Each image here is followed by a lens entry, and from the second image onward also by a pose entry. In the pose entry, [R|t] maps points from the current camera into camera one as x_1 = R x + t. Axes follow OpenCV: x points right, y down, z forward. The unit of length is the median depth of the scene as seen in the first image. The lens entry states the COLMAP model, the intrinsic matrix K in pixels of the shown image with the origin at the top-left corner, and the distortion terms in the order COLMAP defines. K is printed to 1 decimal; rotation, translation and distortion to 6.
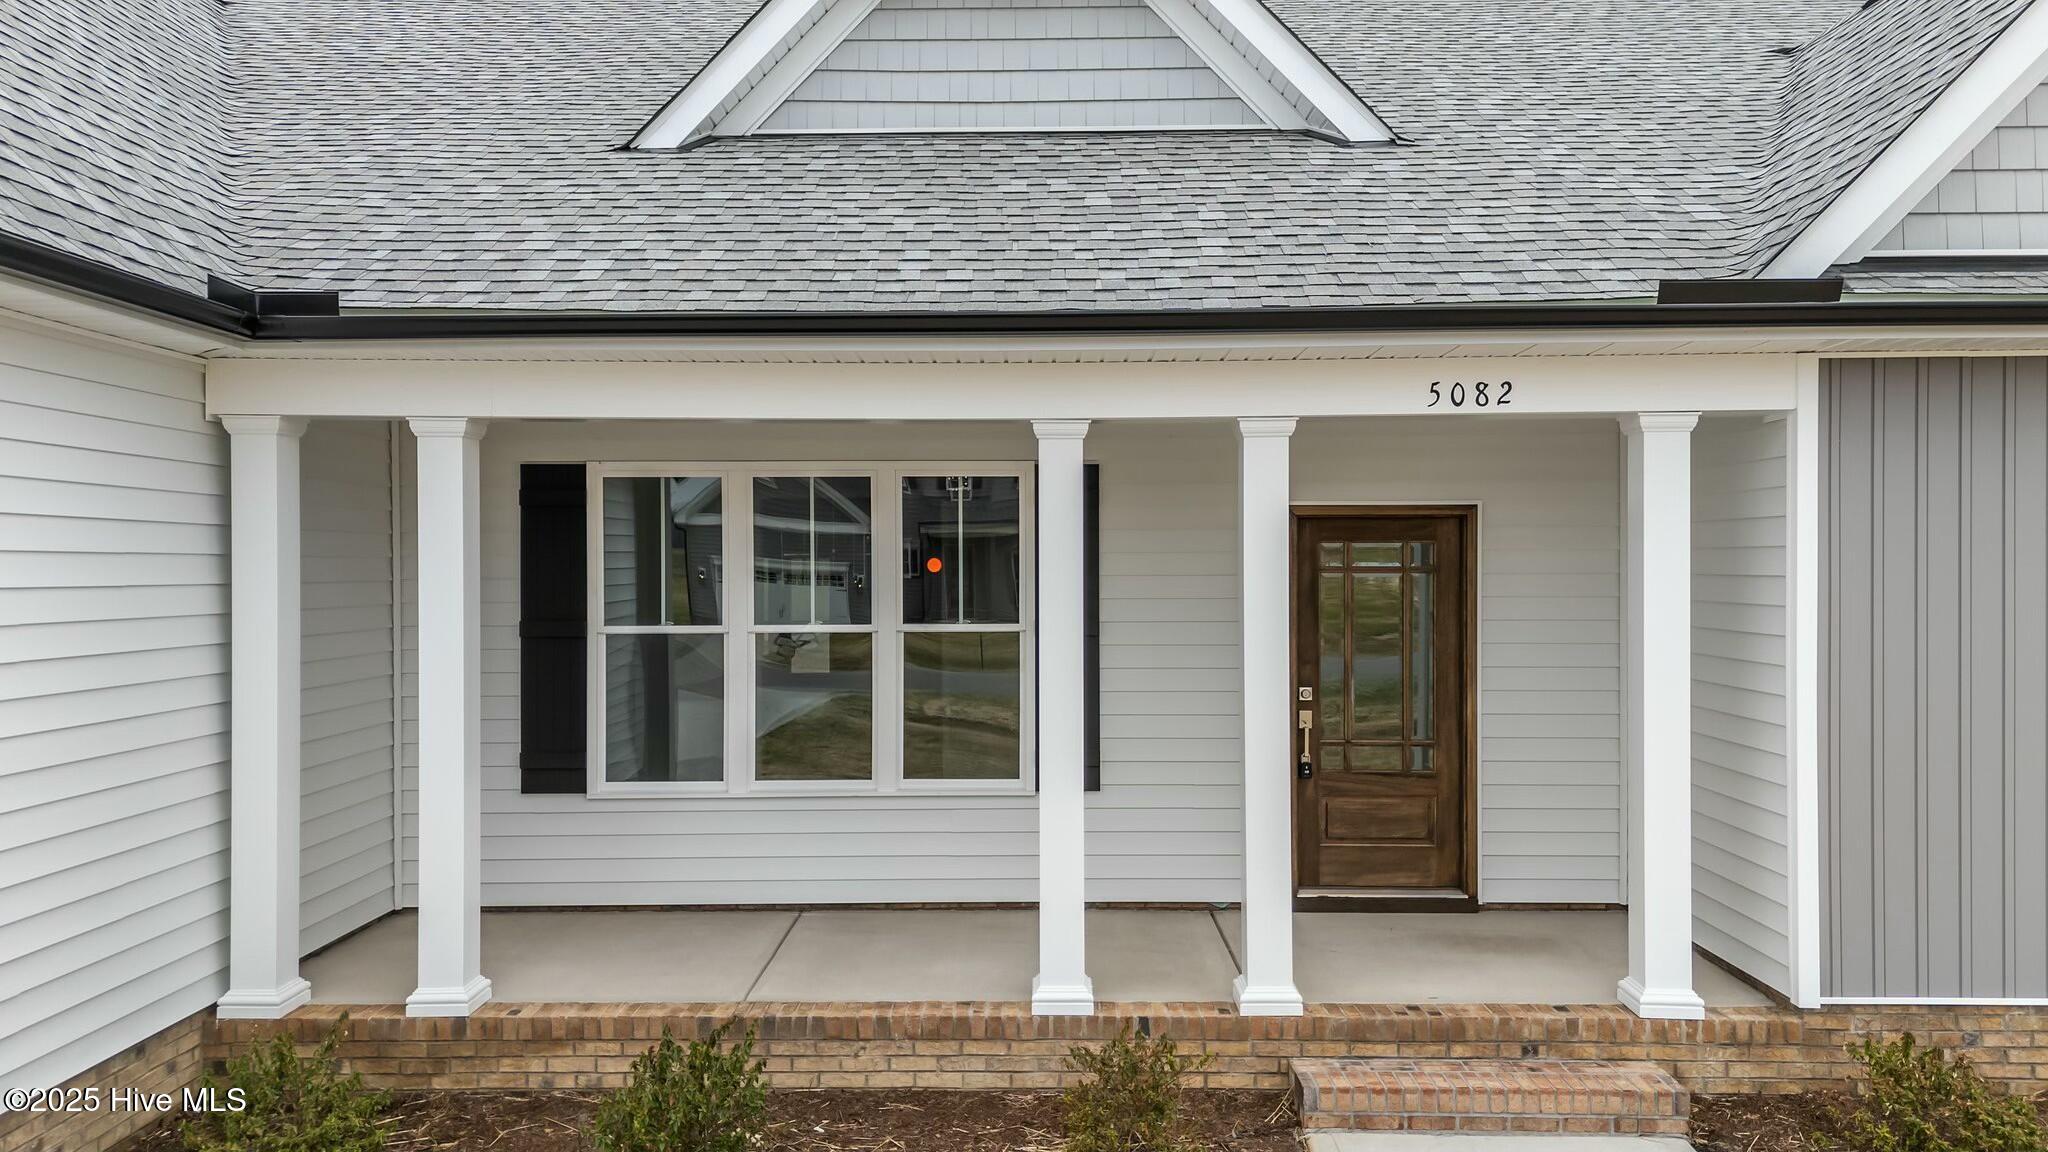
lens RADIAL K [[1503.8, 0, 1035.4], [0, 1503.8, 572.1], [0, 0, 1]] dist [0.082624, -0.099231]
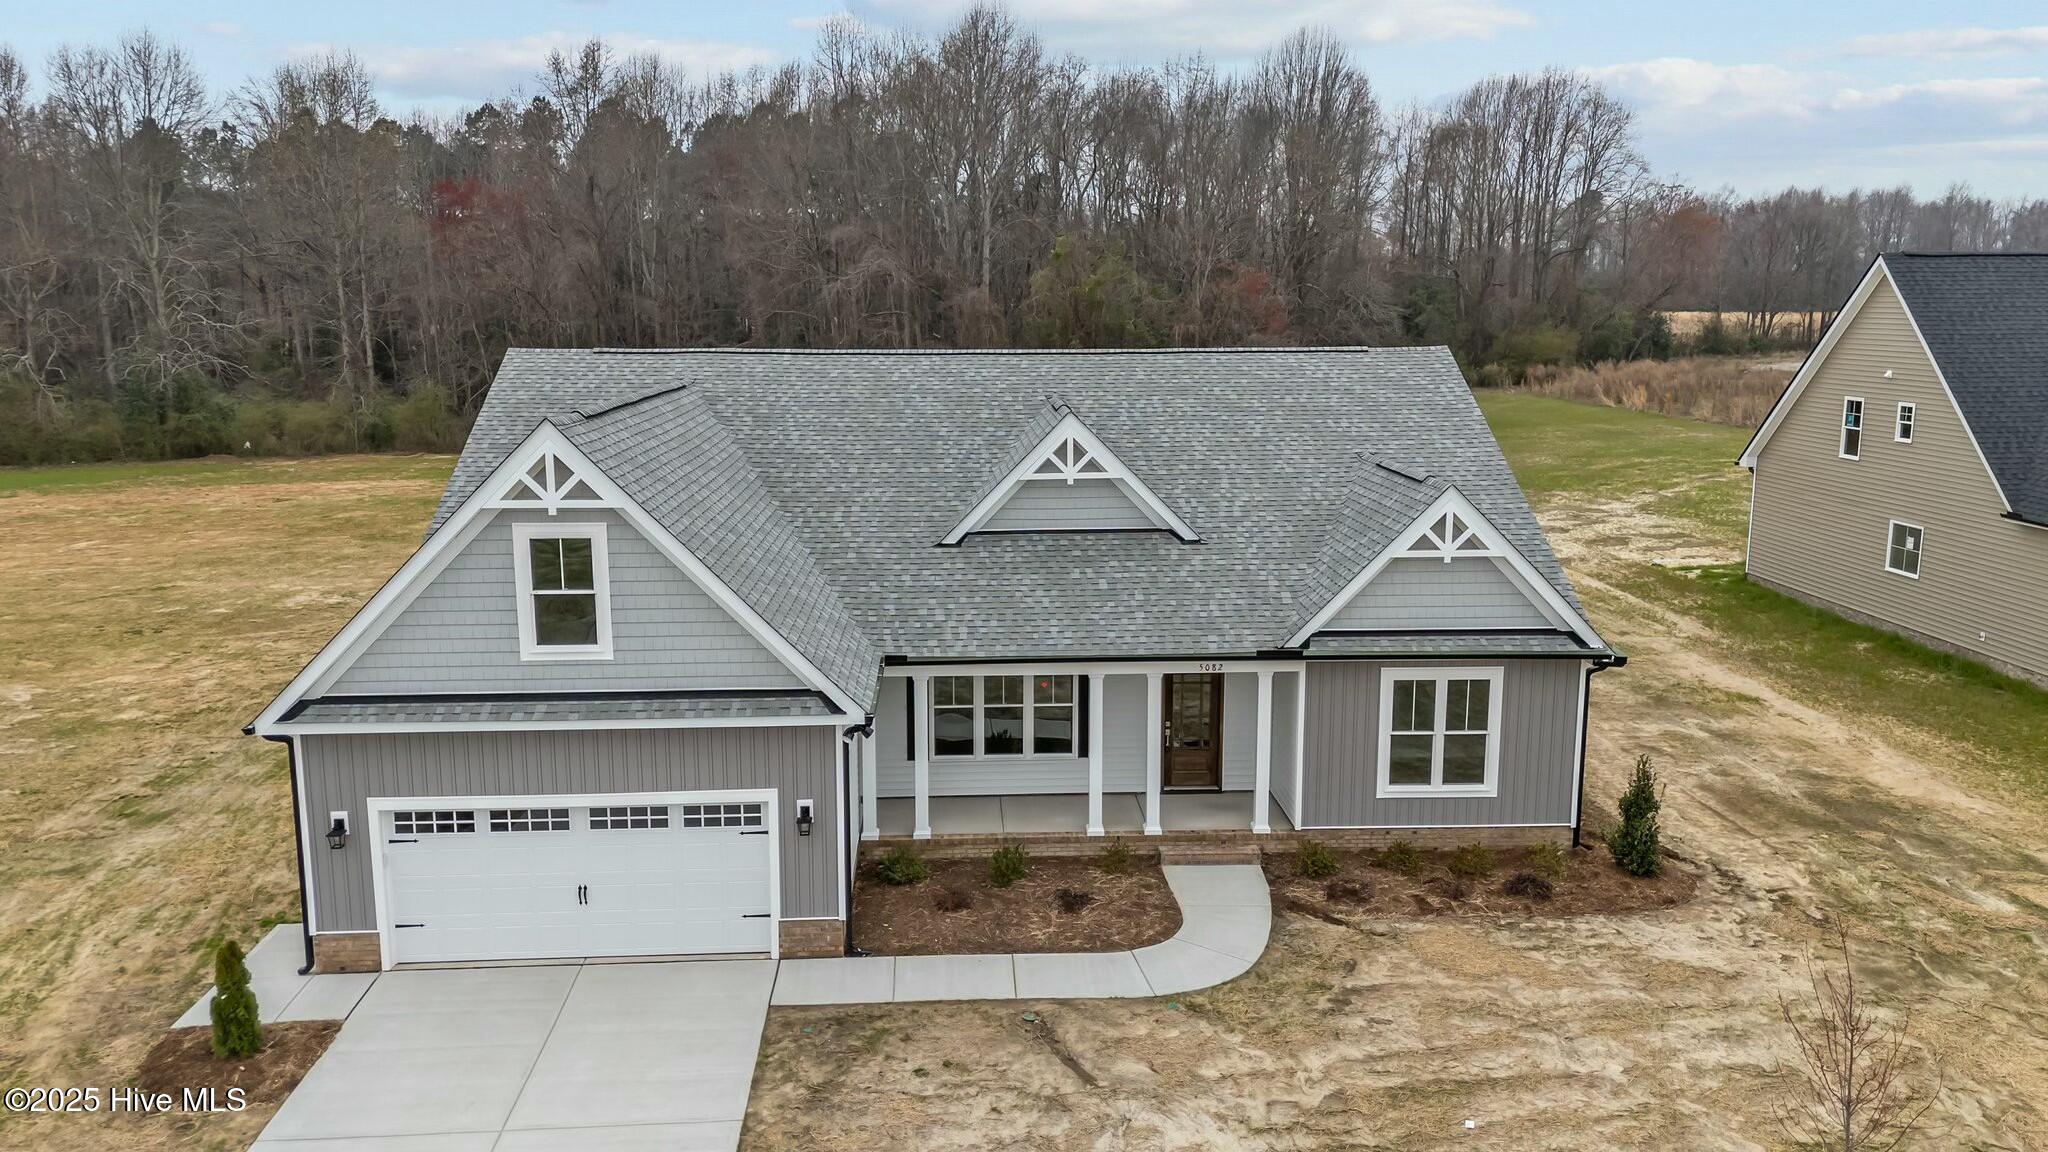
lens RADIAL K [[1503.8, 0, 1035.4], [0, 1503.8, 572.1], [0, 0, 1]] dist [0.082624, -0.099231]
pose [[0.997934, -0.008036, 0.063737, -0.346328], [-0.003222, 0.984634, 0.174599, -0.944966], [-0.064161, -0.174443, 0.982575, -2.388674]]
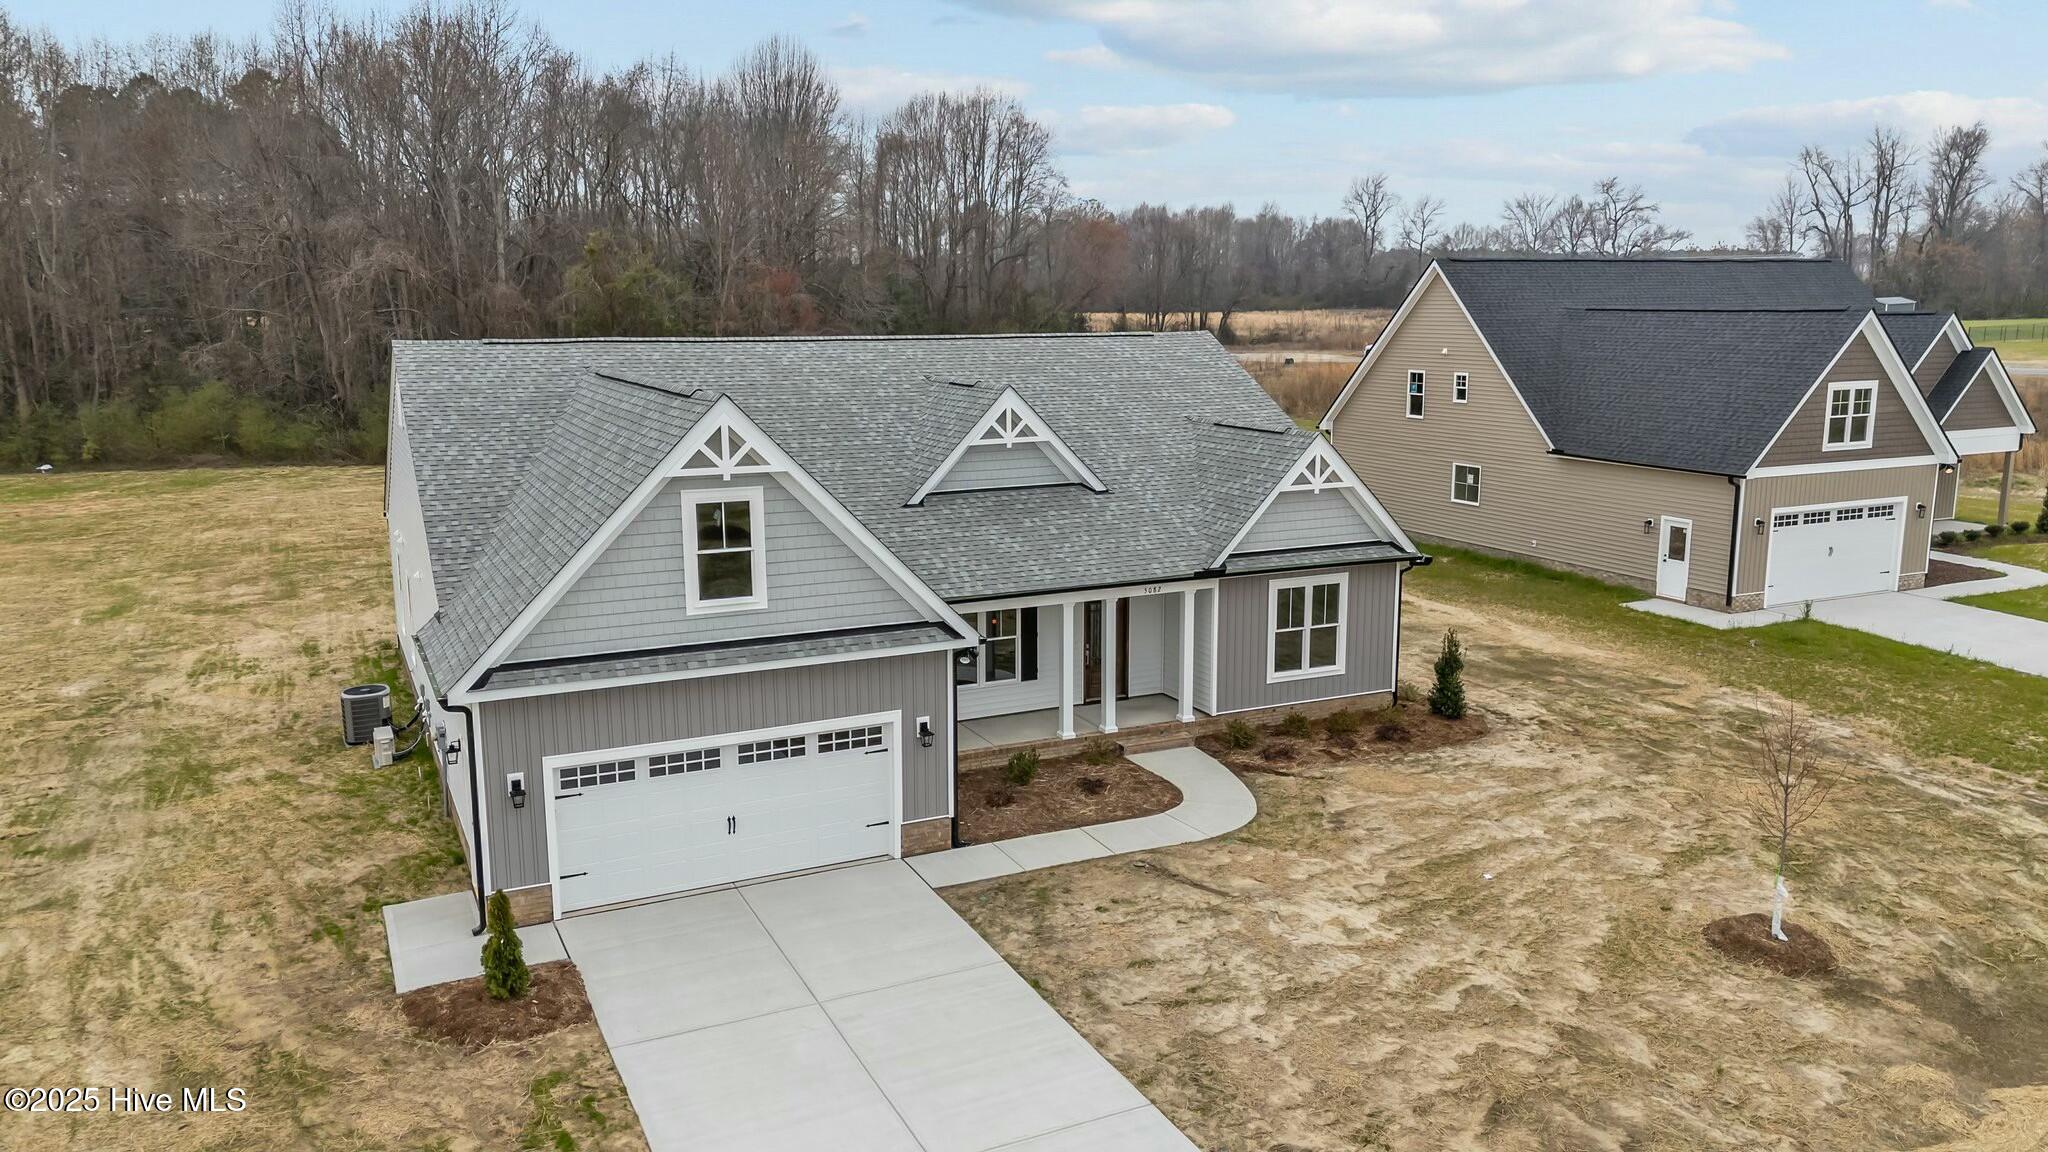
lens RADIAL K [[1495.5, 0, 1042.1], [0, 1495.5, 568.4], [0, 0, 1]] dist [0.090099, -0.000872]
pose [[0.894059, -0.078007, 0.441106, -1.880636], [0.001200, 0.985134, 0.171783, -0.911451], [-0.447949, -0.153054, 0.880861, -2.627488]]
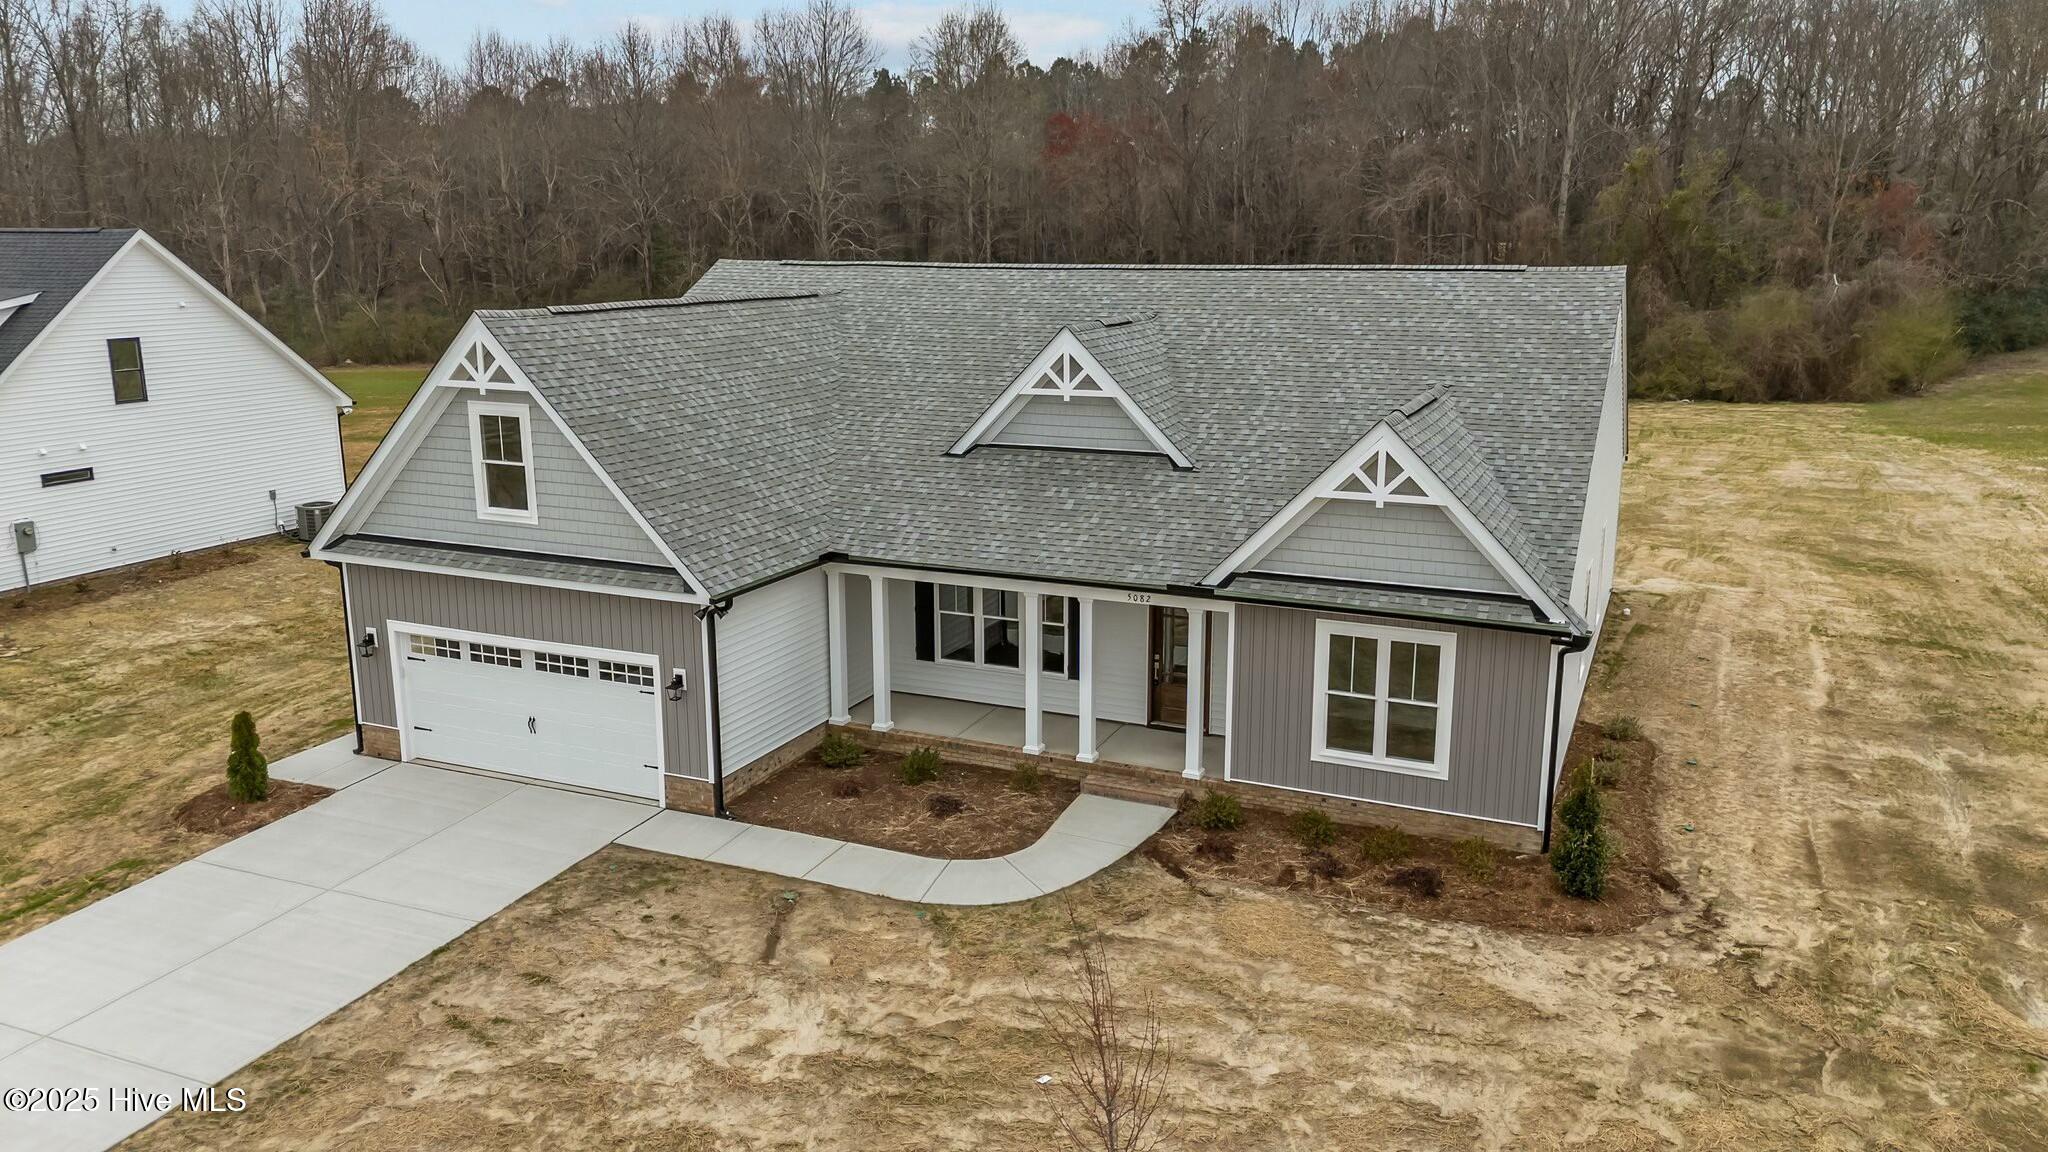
lens RADIAL K [[1503.8, 0, 1035.4], [0, 1503.8, 572.1], [0, 0, 1]] dist [0.082624, -0.099231]
pose [[0.919700, 0.091325, -0.381853, 1.345854], [-0.004901, 0.975167, 0.221419, -0.915031], [0.392591, -0.201767, 0.897308, -2.105215]]
